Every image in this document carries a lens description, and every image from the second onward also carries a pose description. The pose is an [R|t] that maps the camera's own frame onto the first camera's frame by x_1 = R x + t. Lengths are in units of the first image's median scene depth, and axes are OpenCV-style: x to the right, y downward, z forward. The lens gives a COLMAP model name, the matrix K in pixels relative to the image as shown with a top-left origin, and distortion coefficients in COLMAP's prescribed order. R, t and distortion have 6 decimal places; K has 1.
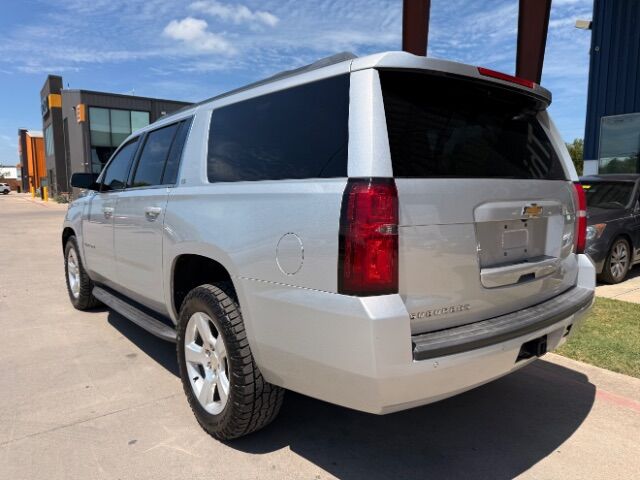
lens RADIAL K [[529.3, 0, 326.2], [0, 529.3, 238.0], [0, 0, 1]] dist [0.004293, 0.046057]
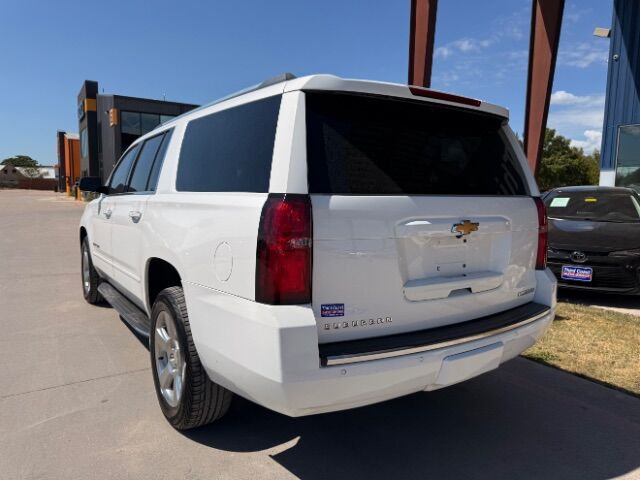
lens RADIAL K [[529.3, 0, 323.2], [0, 529.3, 238.1], [0, 0, 1]] dist [0.004293, 0.046057]
pose [[0.997697, 0.024236, -0.063346, 0.127550], [-0.024706, 0.999673, -0.006654, -0.011784], [0.063164, 0.008204, 0.997969, -0.031174]]
